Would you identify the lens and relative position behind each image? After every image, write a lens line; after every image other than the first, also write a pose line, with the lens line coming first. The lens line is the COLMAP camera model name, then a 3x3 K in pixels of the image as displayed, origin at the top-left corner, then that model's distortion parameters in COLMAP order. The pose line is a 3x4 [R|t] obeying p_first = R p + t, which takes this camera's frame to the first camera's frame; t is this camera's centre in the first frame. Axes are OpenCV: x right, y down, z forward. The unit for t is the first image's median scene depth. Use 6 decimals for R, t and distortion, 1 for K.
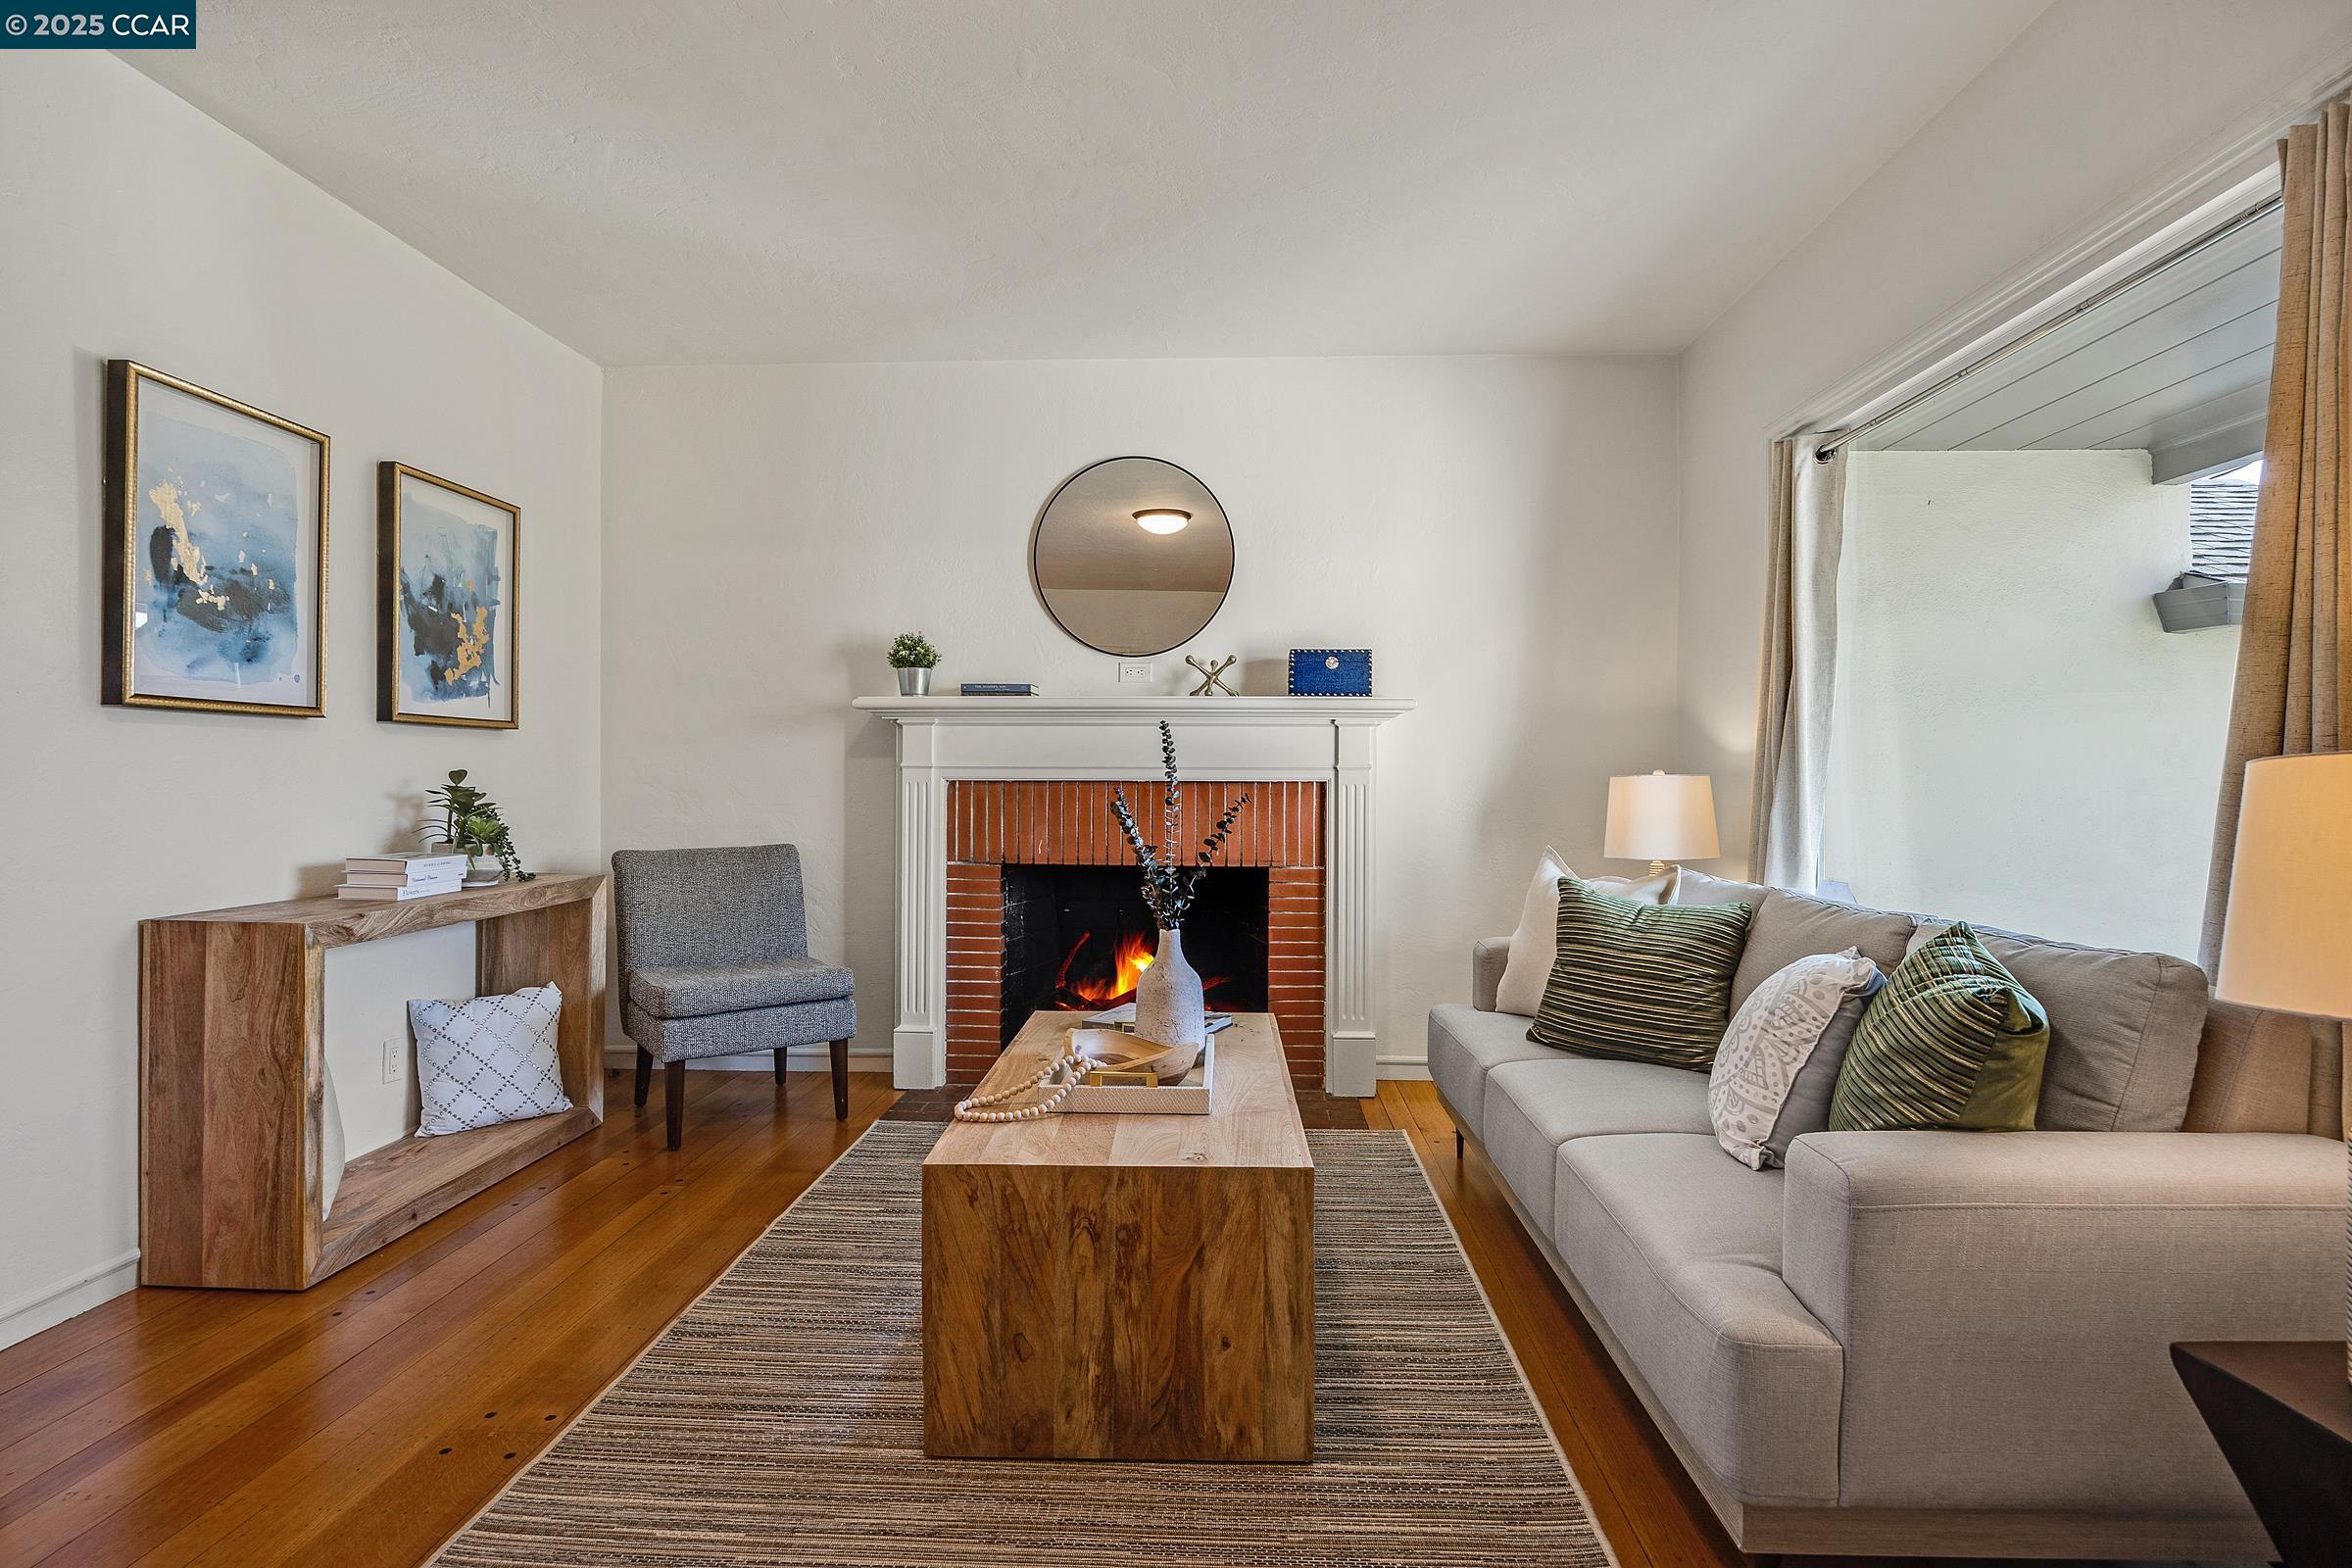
lens RADIAL K [[1201.2, 0, 1176.0], [0, 1201.2, 784.0], [0, 0, 1]] dist [-0.012442, -0.001310]
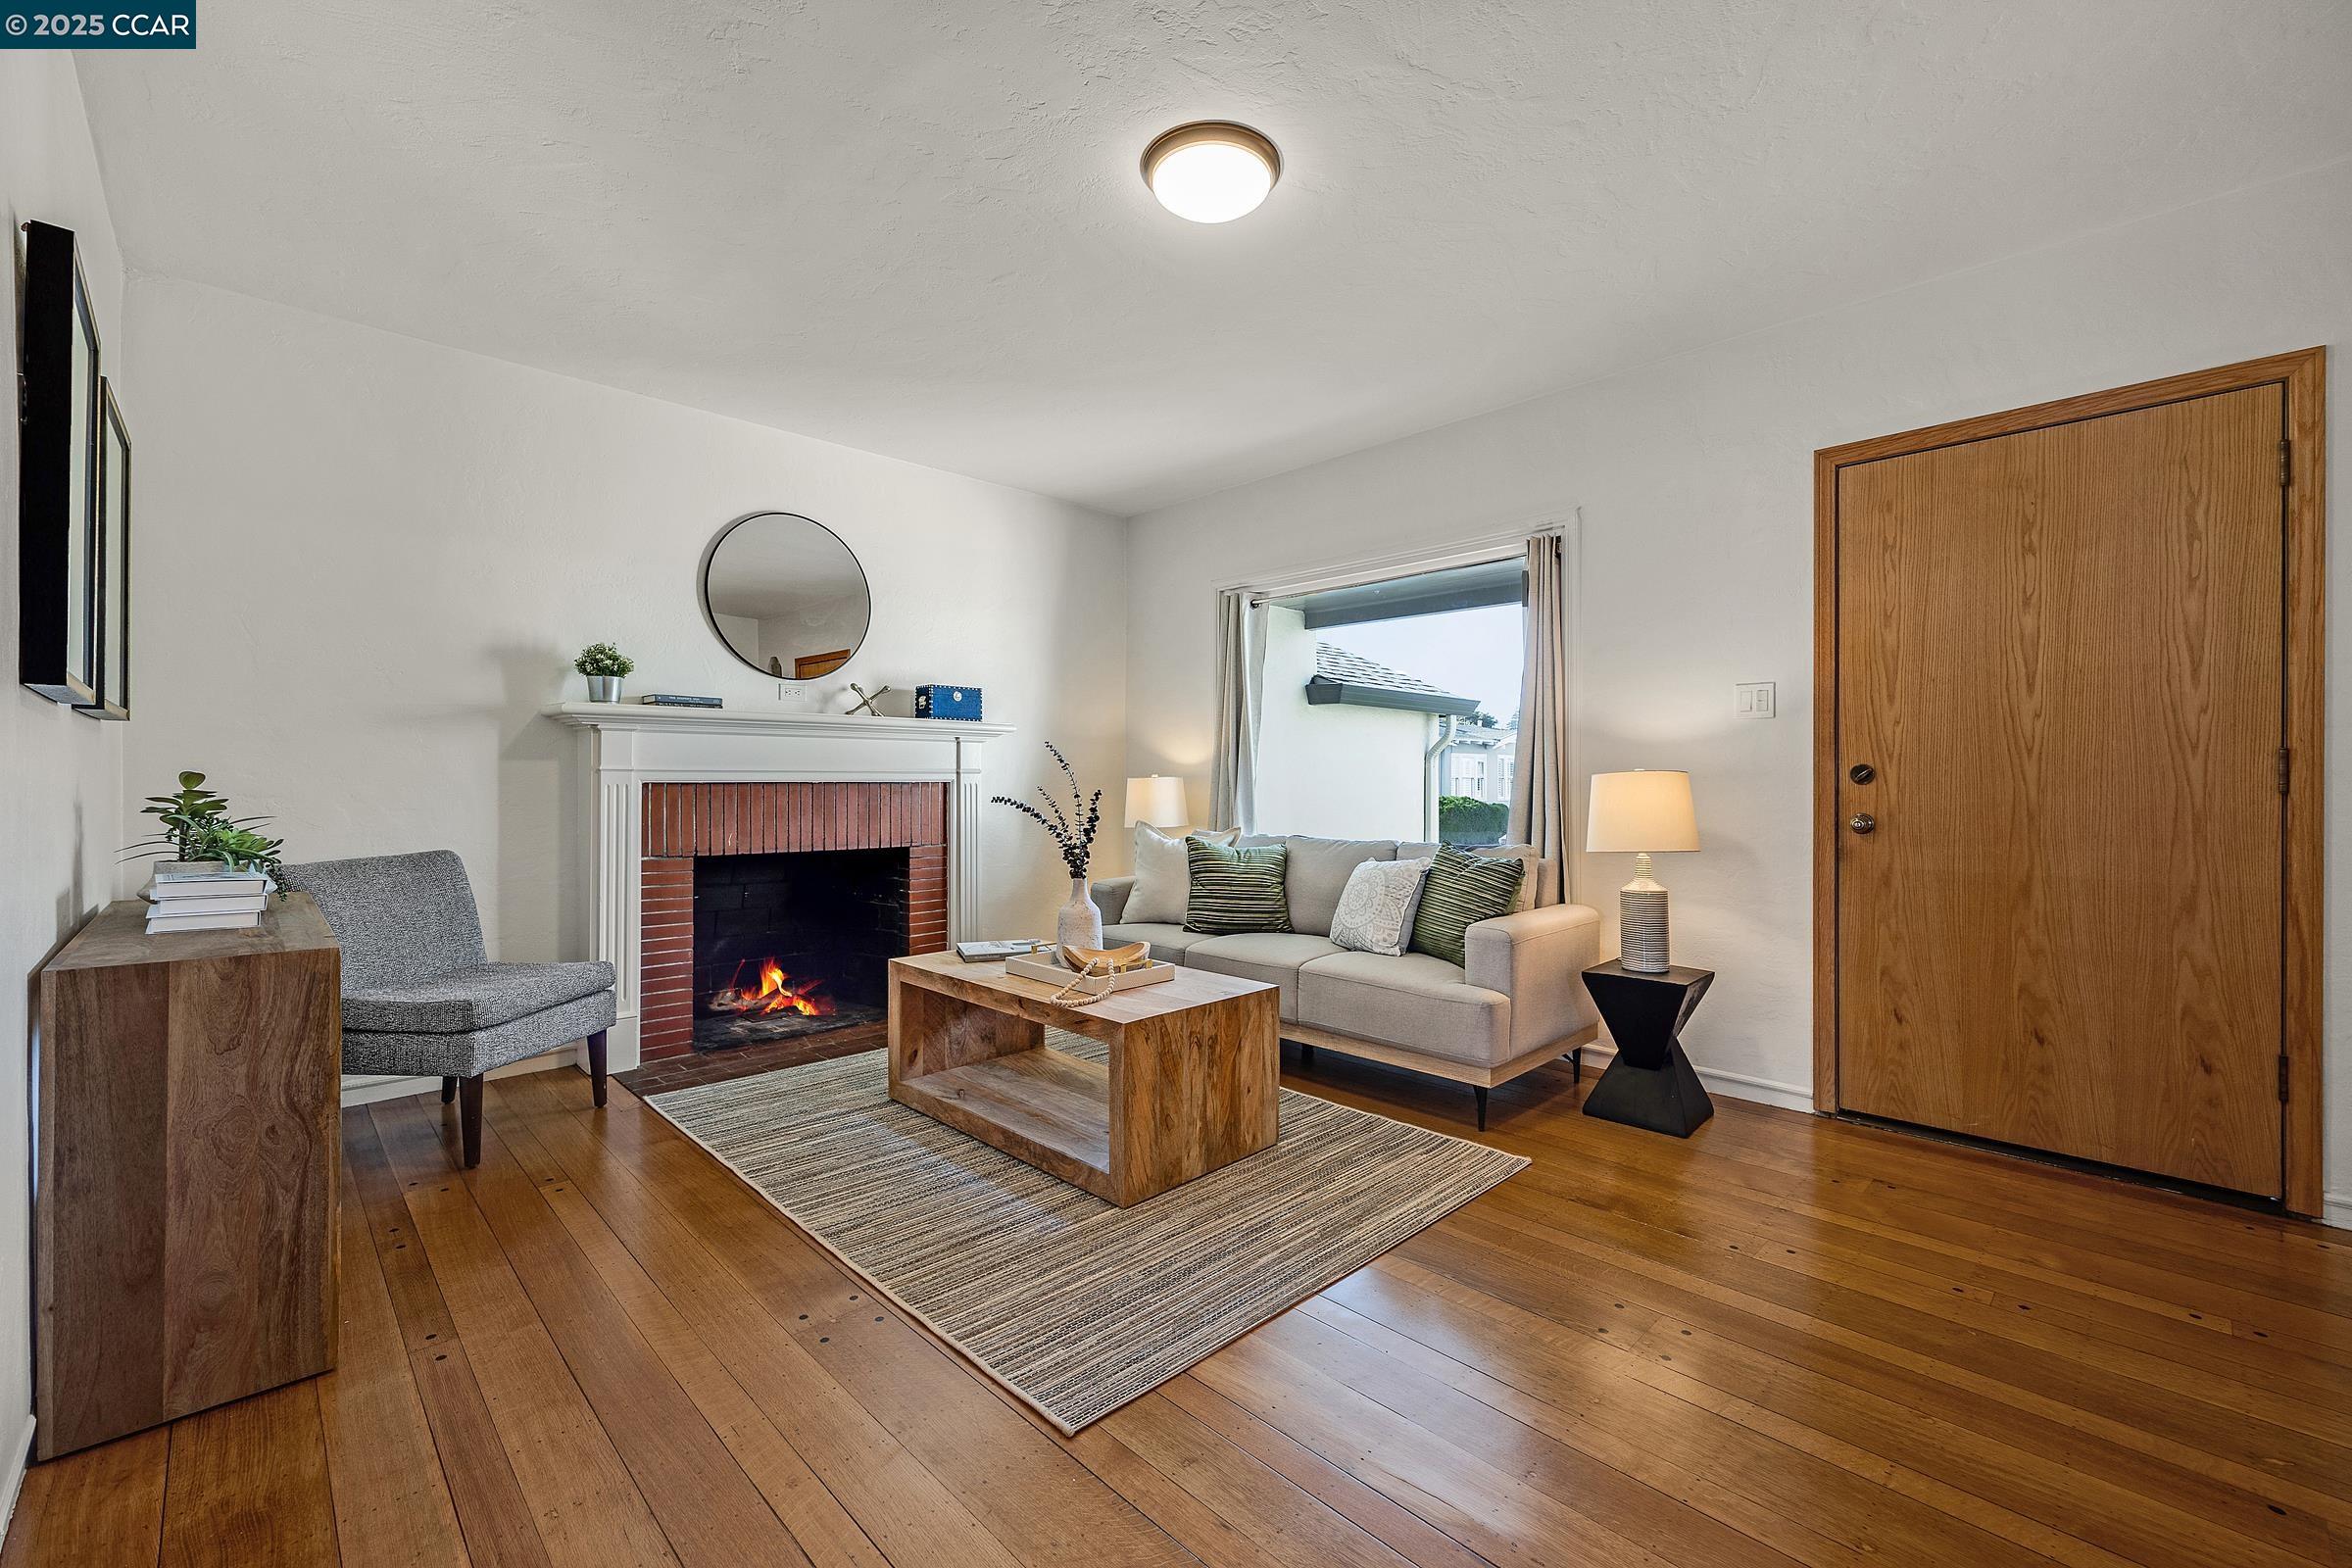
lens RADIAL K [[977.7, 0, 1234.2], [0, 977.7, 783.1], [0, 0, 1]] dist [0.001682, 0.000681]
pose [[0.661358, -0.005169, 0.750052, -0.622675], [0.005297, 0.999984, 0.002222, -0.001889], [-0.750052, 0.002503, 0.661375, 0.018787]]
